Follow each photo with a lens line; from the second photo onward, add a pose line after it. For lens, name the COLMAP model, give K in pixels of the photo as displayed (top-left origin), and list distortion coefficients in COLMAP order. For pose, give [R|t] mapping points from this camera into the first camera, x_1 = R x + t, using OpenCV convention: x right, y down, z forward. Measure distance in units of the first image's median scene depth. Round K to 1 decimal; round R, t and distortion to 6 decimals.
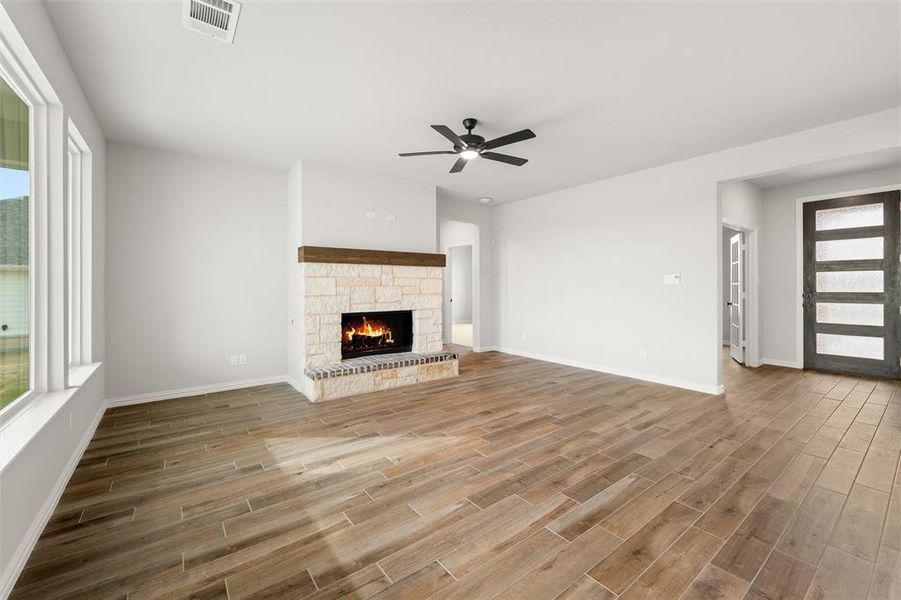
lens RADIAL K [[368.0, 0, 452.5], [0, 368.0, 291.0], [0, 0, 1]] dist [-0.000530, -0.000189]
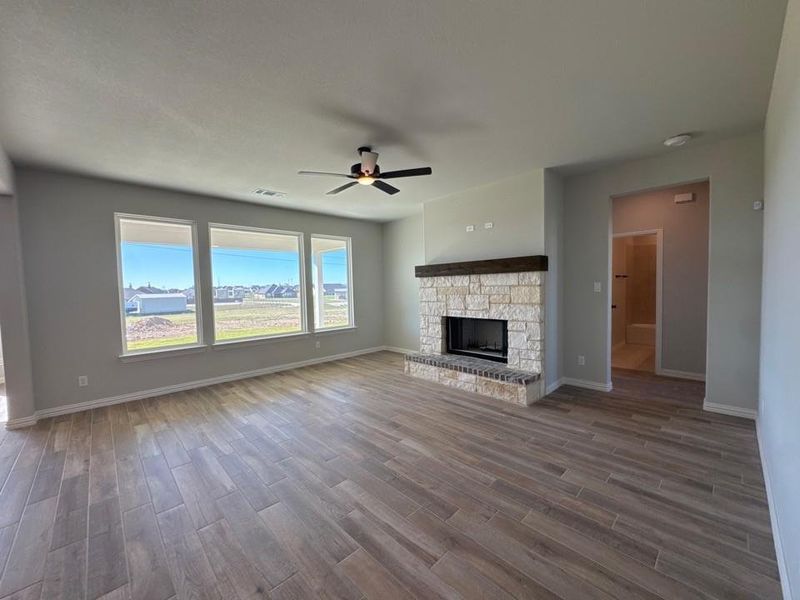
lens RADIAL K [[322.7, 0, 400.0], [0, 322.7, 300.0], [0, 0, 1]] dist [-0.000398, -0.000305]
pose [[0.106523, 0.041985, -0.993423, 0.776555], [0.011053, 0.998996, 0.043406, -0.043317], [0.994249, -0.015604, 0.105952, 0.744206]]
